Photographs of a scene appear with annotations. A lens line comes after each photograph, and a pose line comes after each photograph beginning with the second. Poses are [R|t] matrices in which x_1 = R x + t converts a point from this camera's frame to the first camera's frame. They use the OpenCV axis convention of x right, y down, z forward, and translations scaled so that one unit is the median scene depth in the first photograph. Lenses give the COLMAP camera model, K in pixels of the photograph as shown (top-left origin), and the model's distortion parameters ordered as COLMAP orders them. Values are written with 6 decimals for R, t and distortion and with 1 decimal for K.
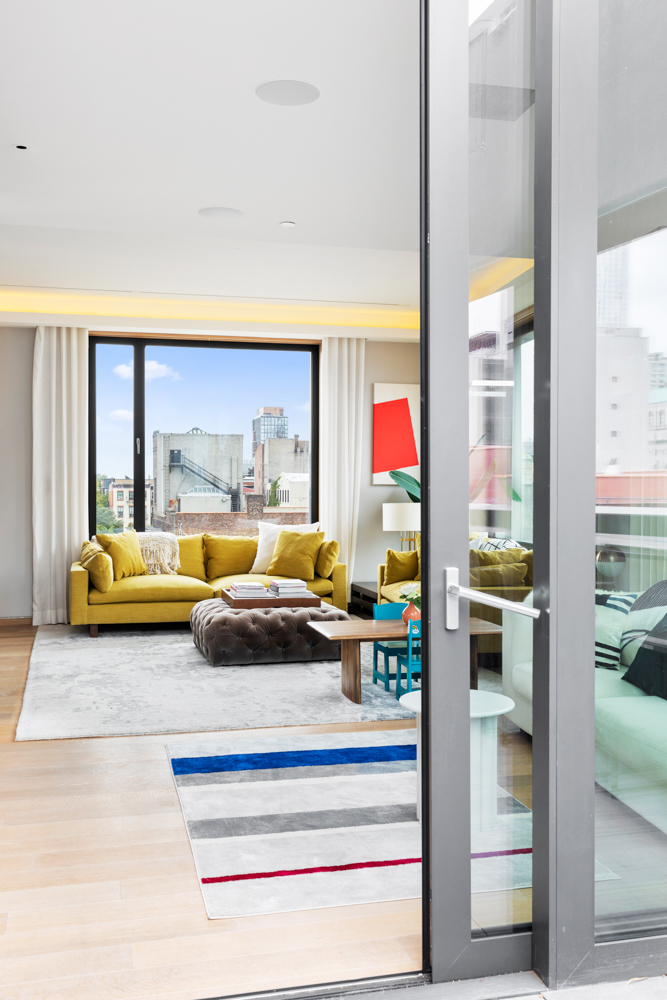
lens RADIAL K [[971.2, 0, 395.9], [0, 971.2, 494.2], [0, 0, 1]] dist [-0.008756, 0.000000]
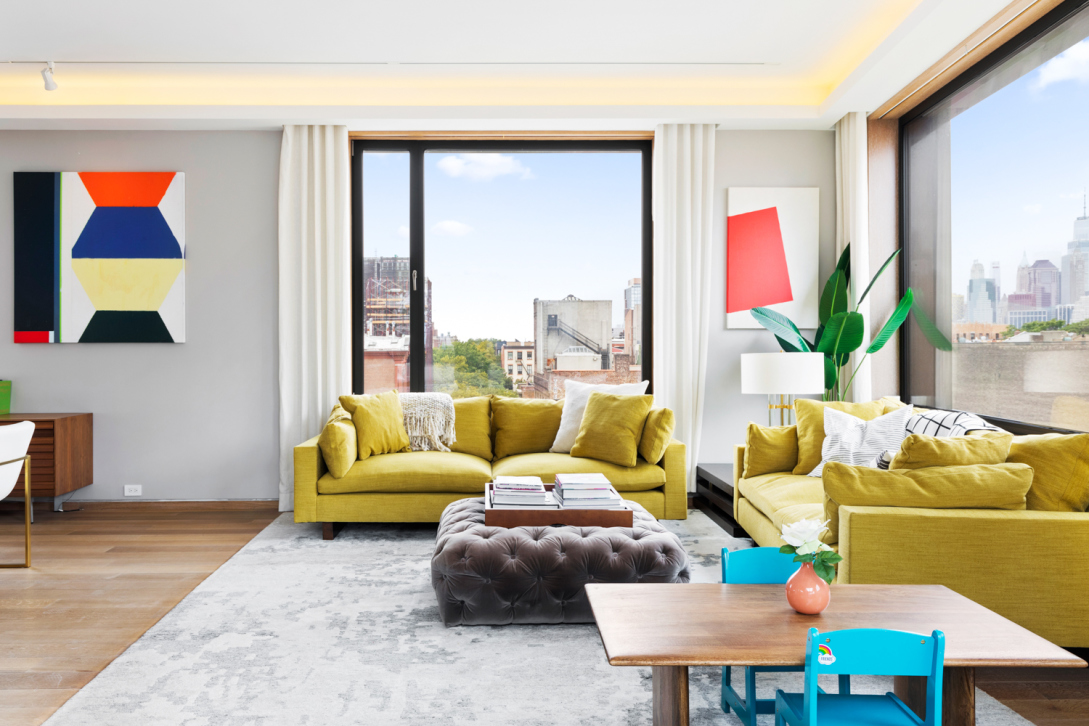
lens RADIAL K [[830.8, 0, 534.5], [0, 830.8, 356.8], [0, 0, 1]] dist [0.011296, -0.003820]
pose [[0.967096, -0.001738, -0.254406, -0.005474], [0.002321, 0.999995, 0.001992, 0.010370], [0.254401, -0.002517, 0.967096, 0.405796]]
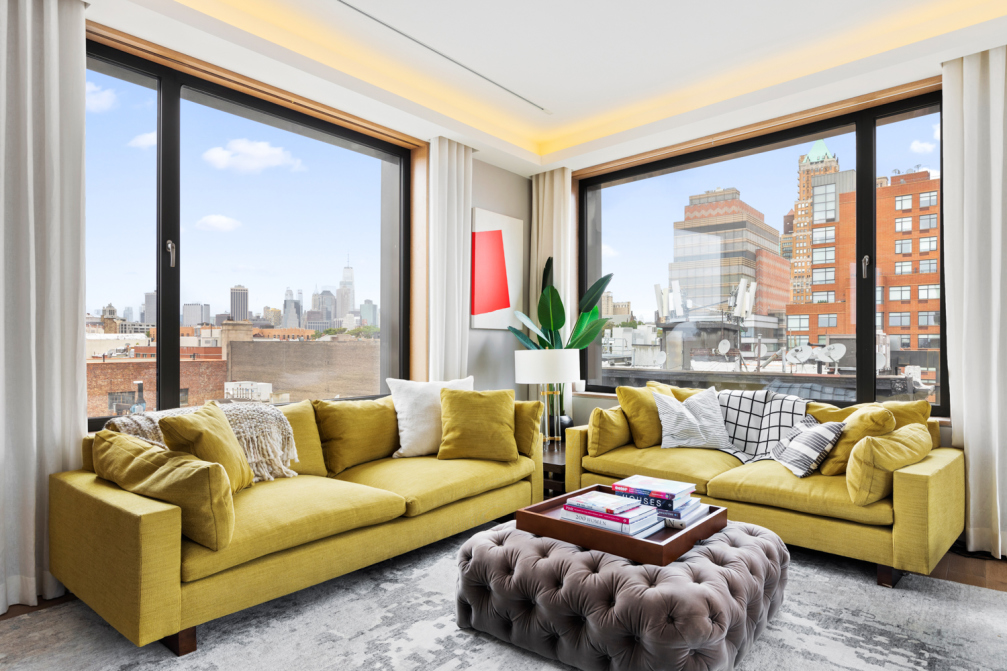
lens RADIAL K [[571.4, 0, 499.0], [0, 571.4, 338.0], [0, 0, 1]] dist [0.001028, 0.000356]
pose [[0.824321, 0.006864, 0.566081, -0.313665], [0.003519, 0.999845, -0.017248, 0.007658], [-0.566112, 0.016210, 0.824169, 0.642274]]
